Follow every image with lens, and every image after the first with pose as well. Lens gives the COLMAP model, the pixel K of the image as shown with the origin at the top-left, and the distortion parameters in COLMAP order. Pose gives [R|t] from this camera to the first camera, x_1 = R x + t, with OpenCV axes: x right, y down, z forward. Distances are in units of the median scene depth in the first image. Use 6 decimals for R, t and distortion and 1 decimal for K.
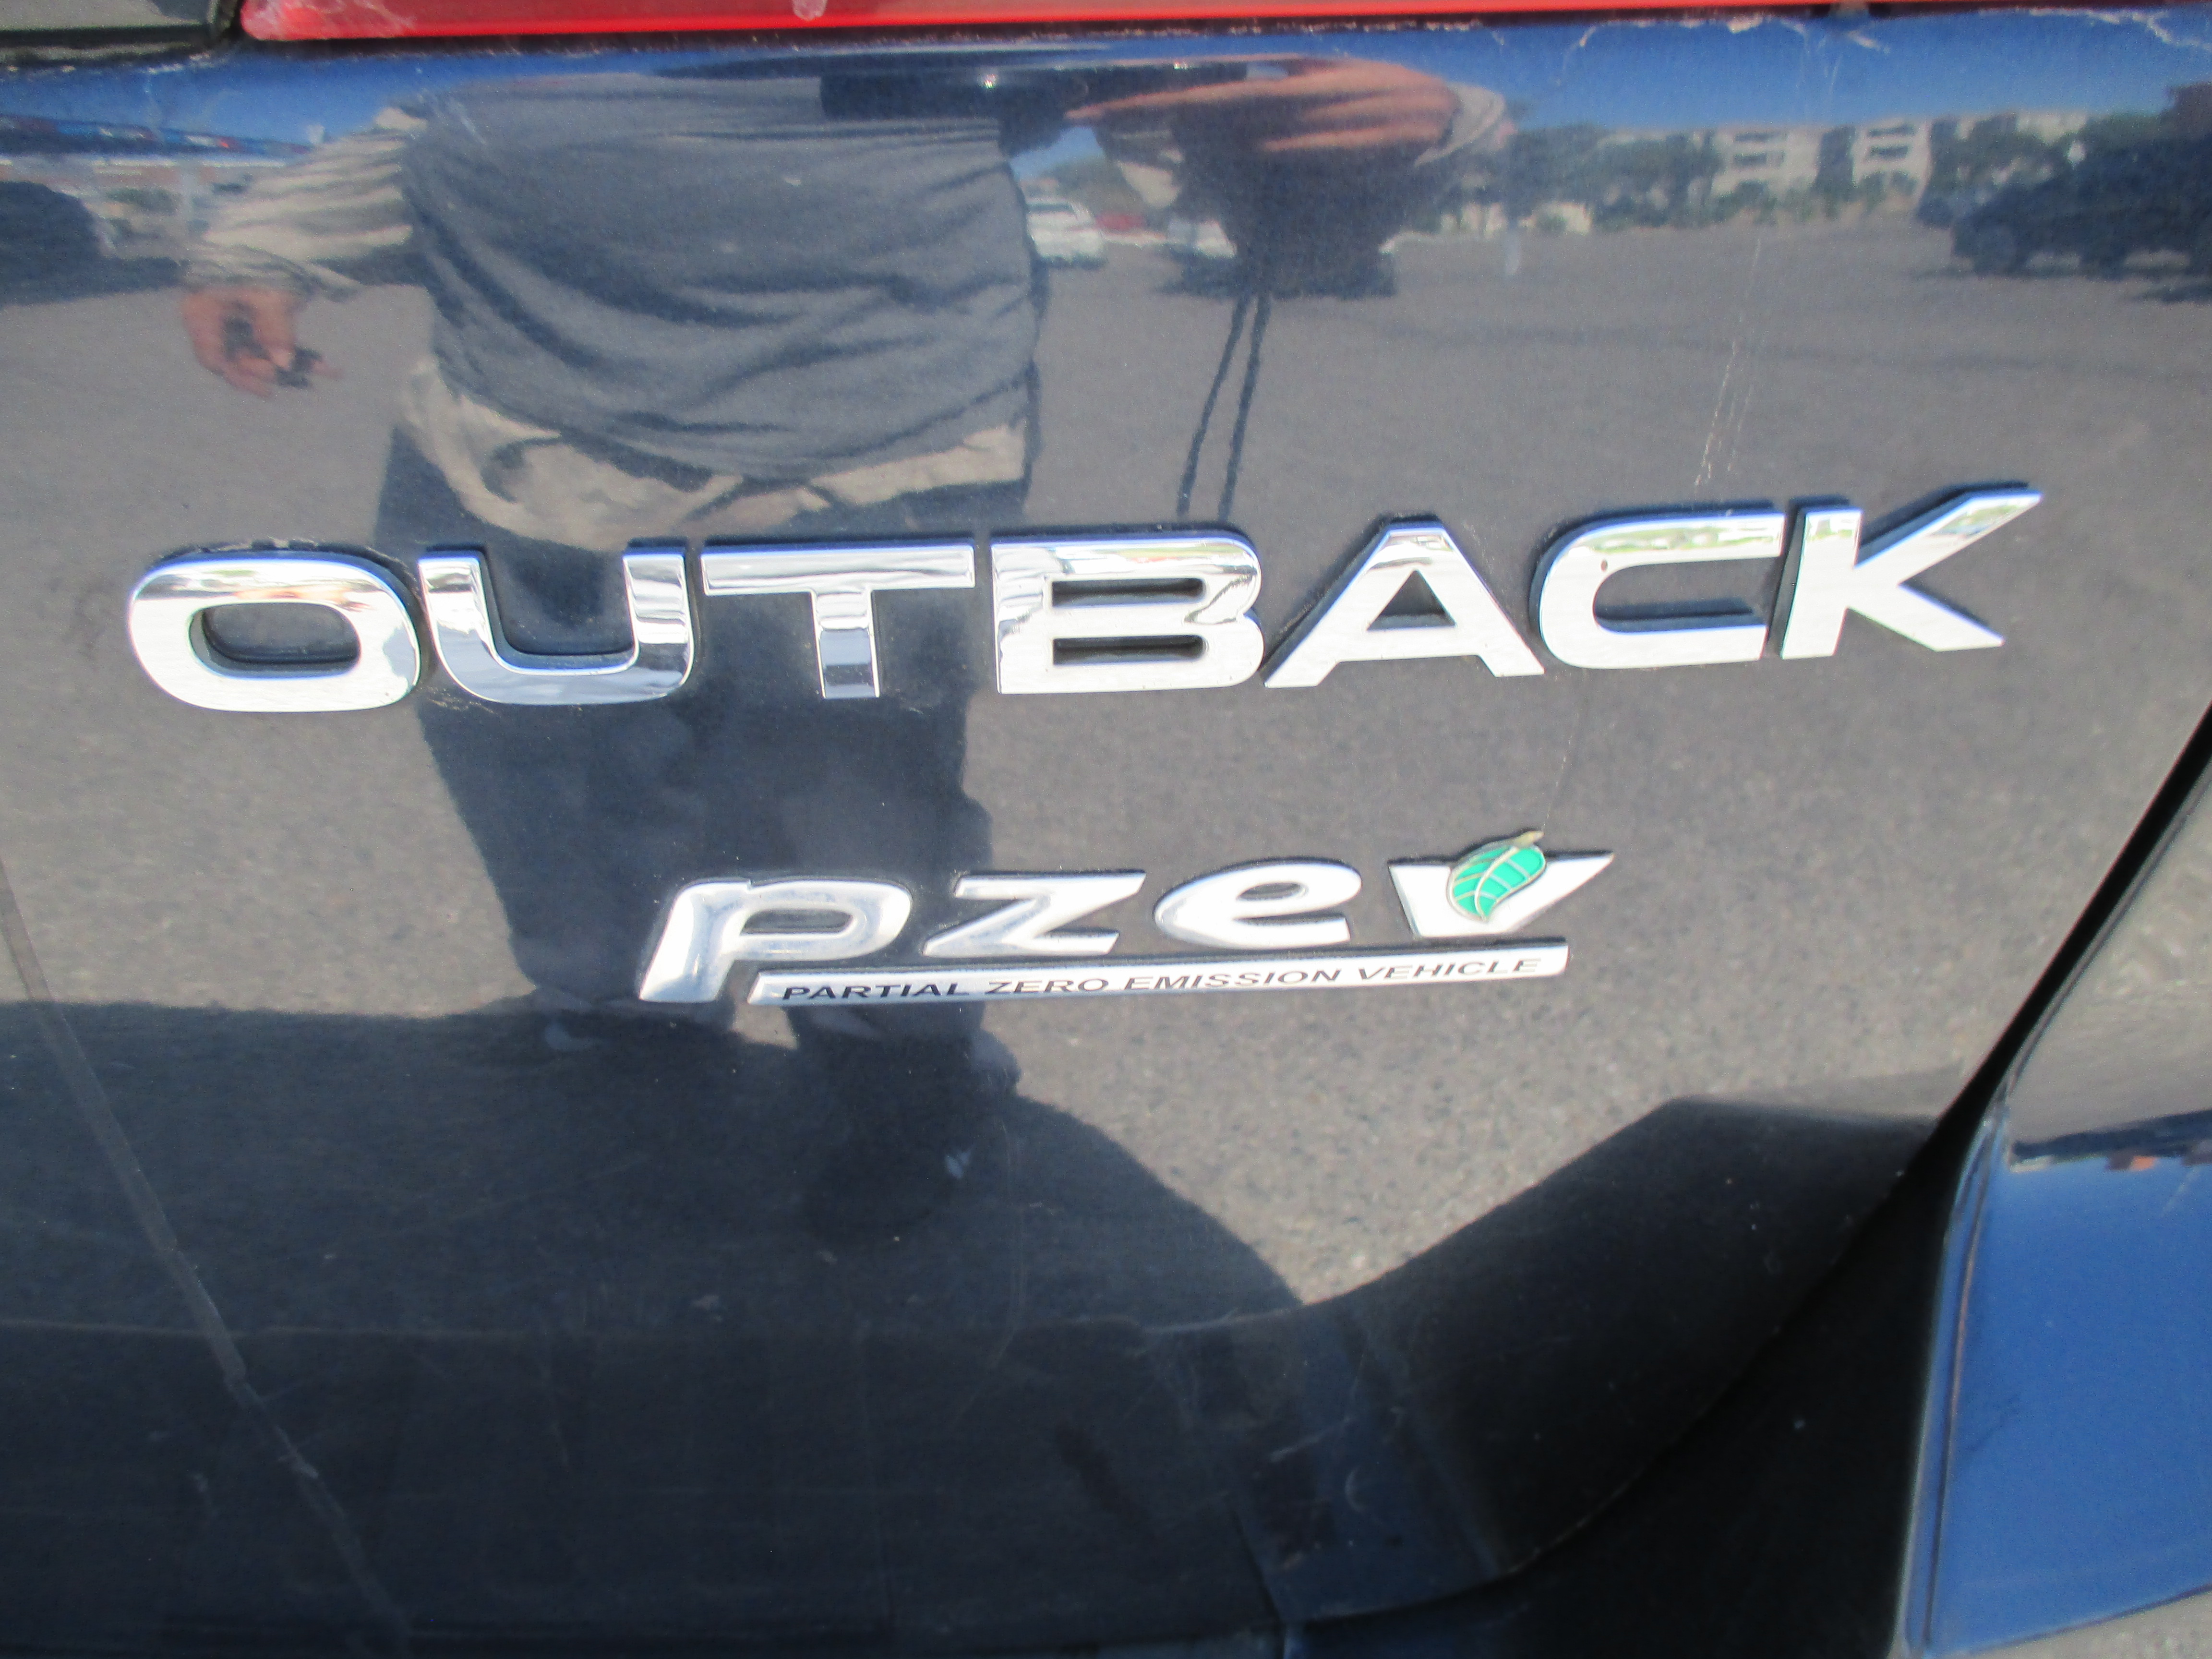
lens RADIAL K [[1733.6, 0, 1106.4], [0, 1733.6, 890.3], [0, 0, 1]] dist [-0.022288, -0.000464]
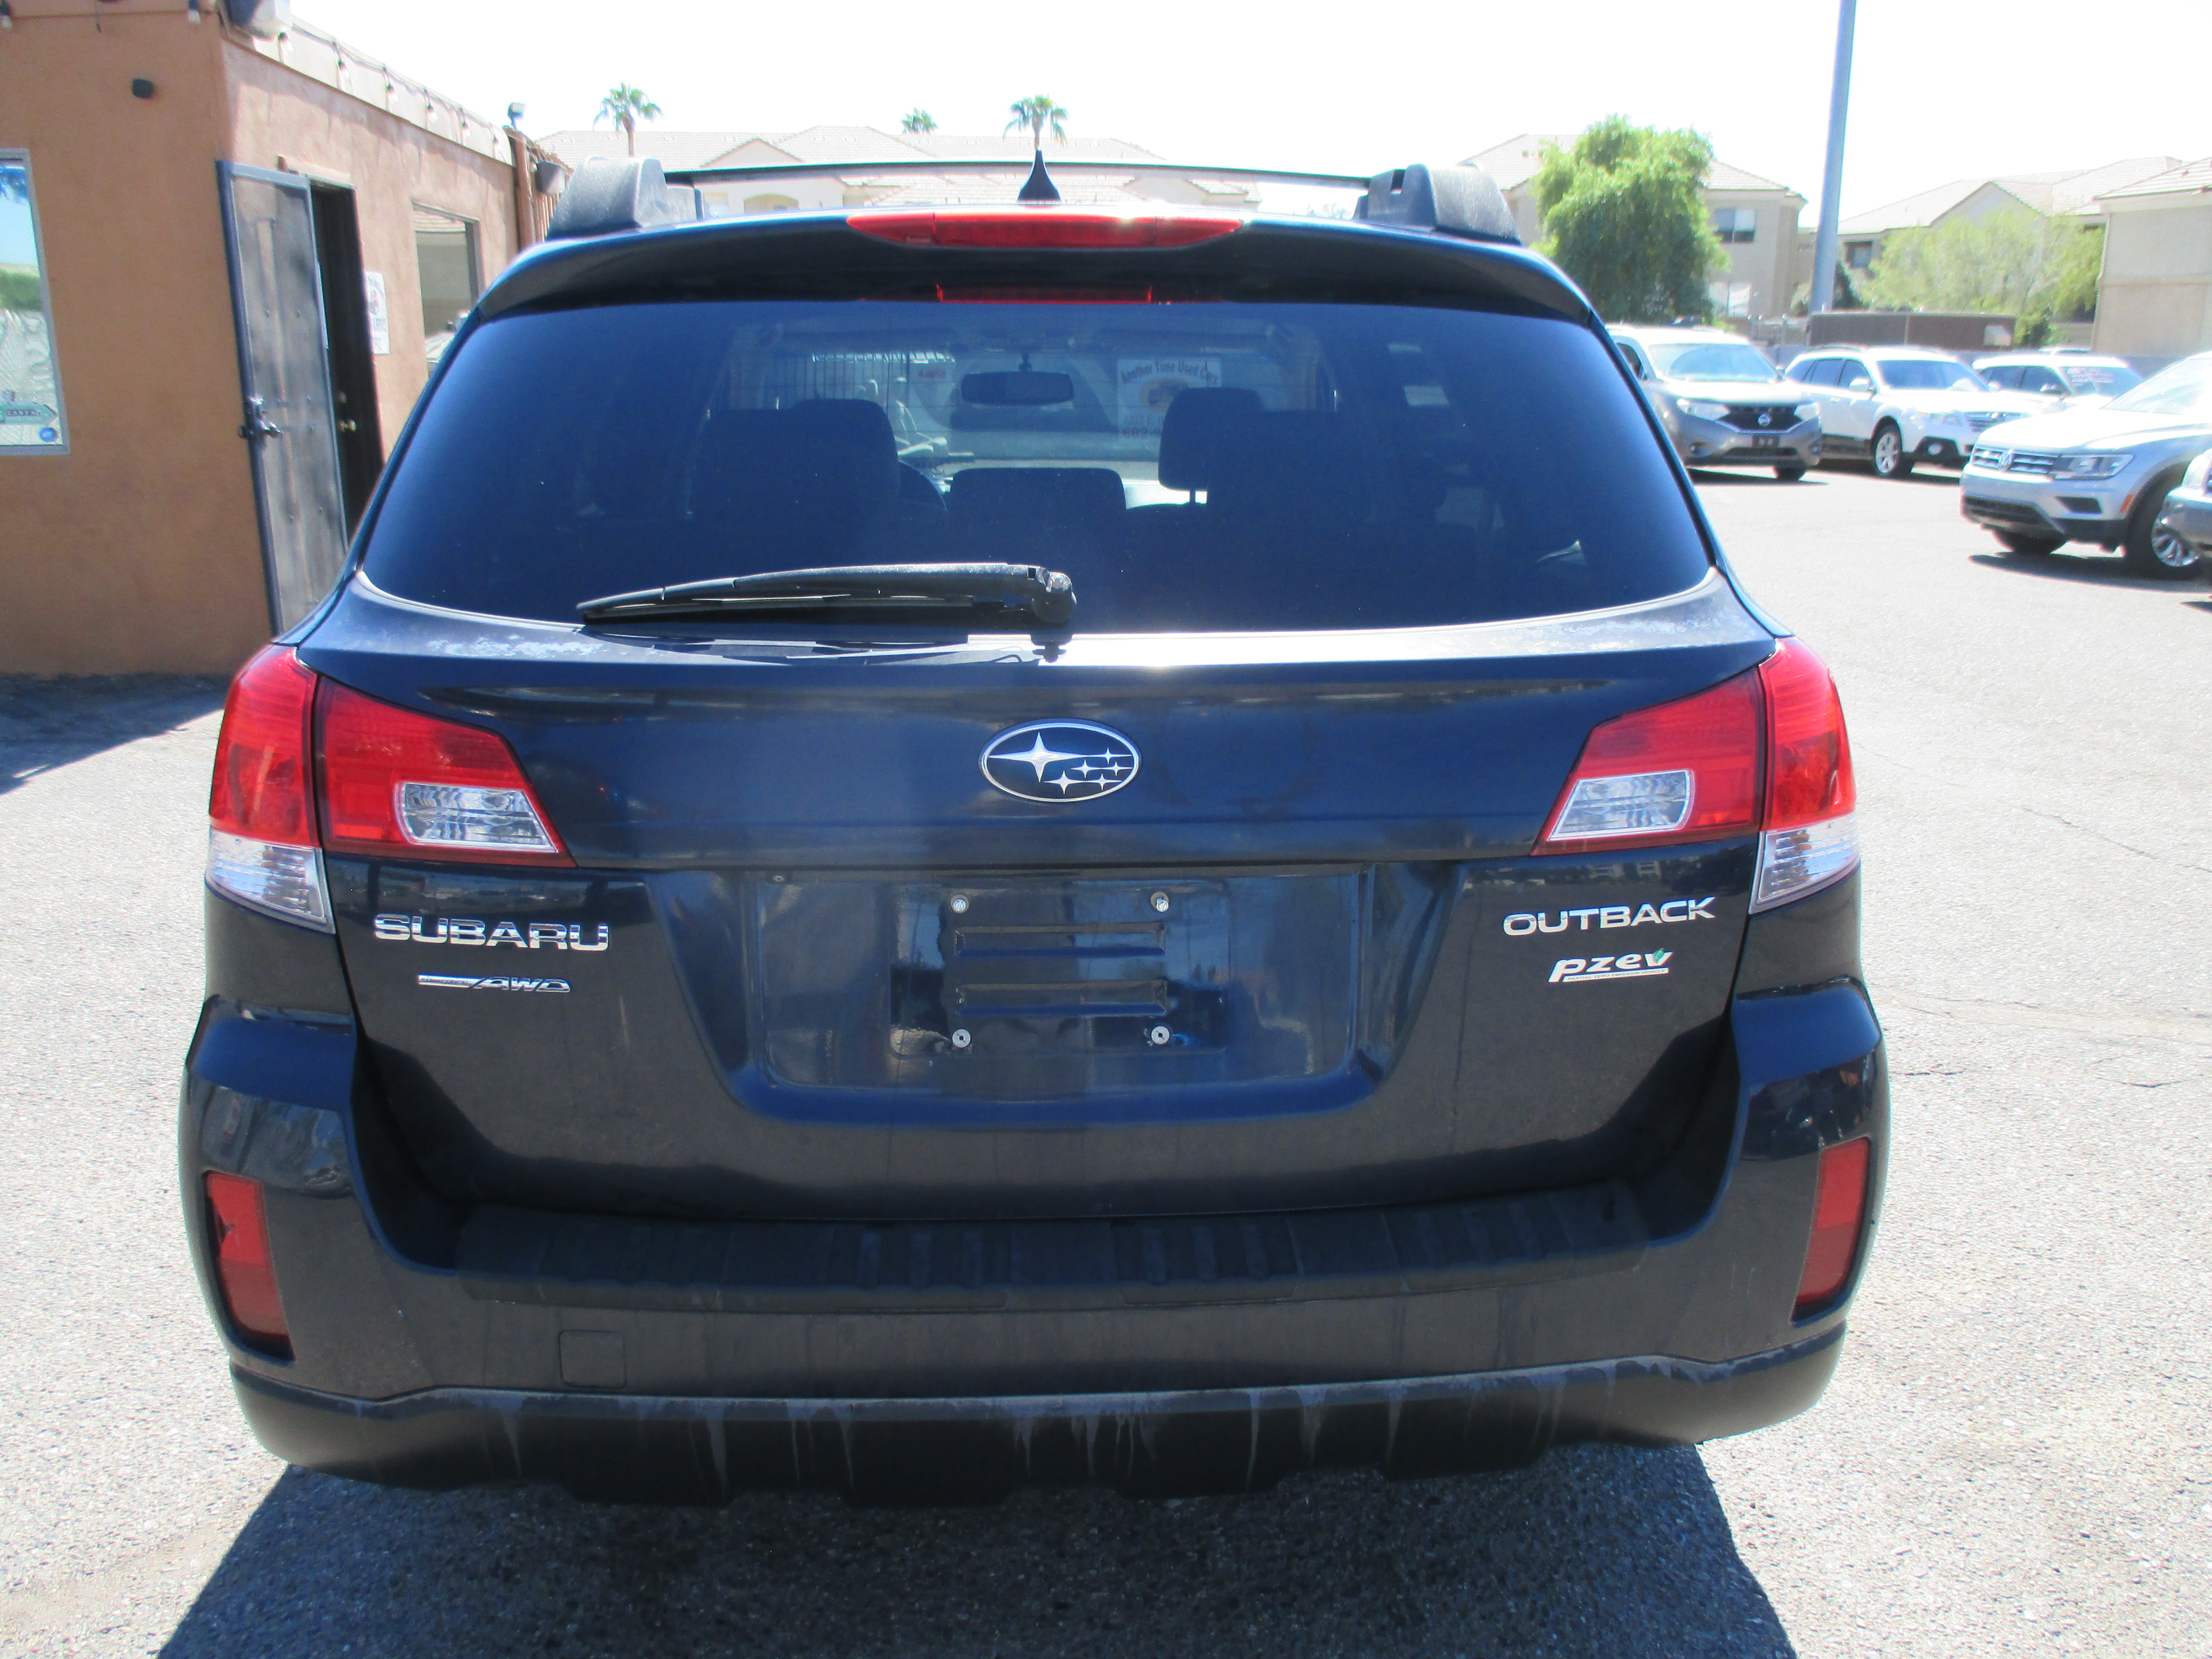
lens RADIAL K [[1733.6, 0, 1106.4], [0, 1733.6, 890.3], [0, 0, 1]] dist [-0.022288, -0.000464]
pose [[0.985005, -0.065724, 0.159518, -3.503131], [0.126458, 0.904001, -0.408400, 2.651842], [-0.117363, 0.422449, 0.898756, -5.872386]]
